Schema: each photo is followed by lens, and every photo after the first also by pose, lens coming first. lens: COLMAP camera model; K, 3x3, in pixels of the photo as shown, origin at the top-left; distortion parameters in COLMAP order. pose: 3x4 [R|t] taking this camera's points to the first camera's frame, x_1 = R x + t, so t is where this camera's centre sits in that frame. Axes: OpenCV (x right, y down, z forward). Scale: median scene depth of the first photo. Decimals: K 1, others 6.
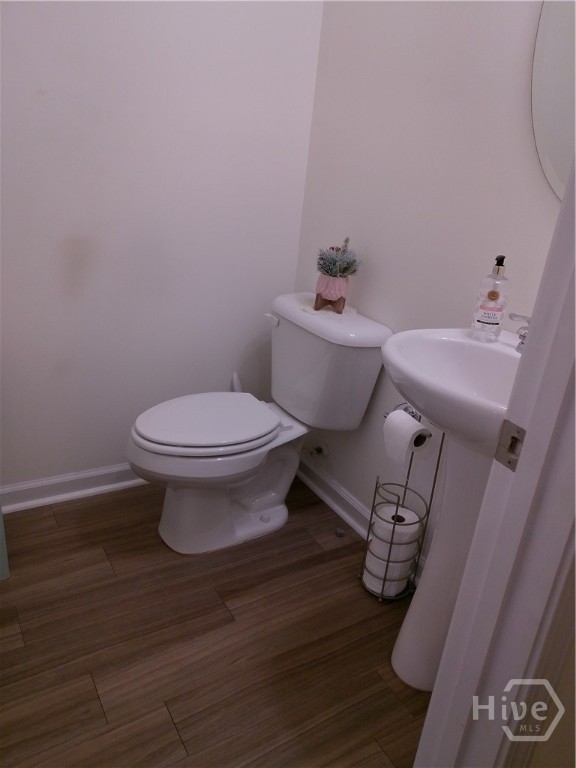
lens RADIAL K [[603.8, 0, 287.4], [0, 603.8, 396.5], [0, 0, 1]] dist [0.041315, -0.023615]
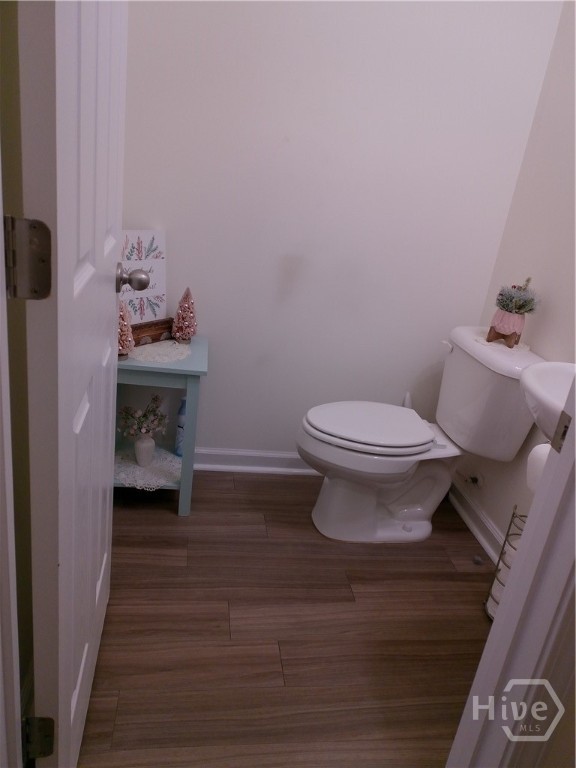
lens RADIAL K [[603.8, 0, 287.4], [0, 603.8, 396.5], [0, 0, 1]] dist [0.041315, -0.023615]
pose [[0.921593, 0.173962, -0.346991, 0.110339], [-0.199890, 0.978998, -0.040084, 0.066011], [0.332730, 0.106301, 0.937012, -0.111505]]
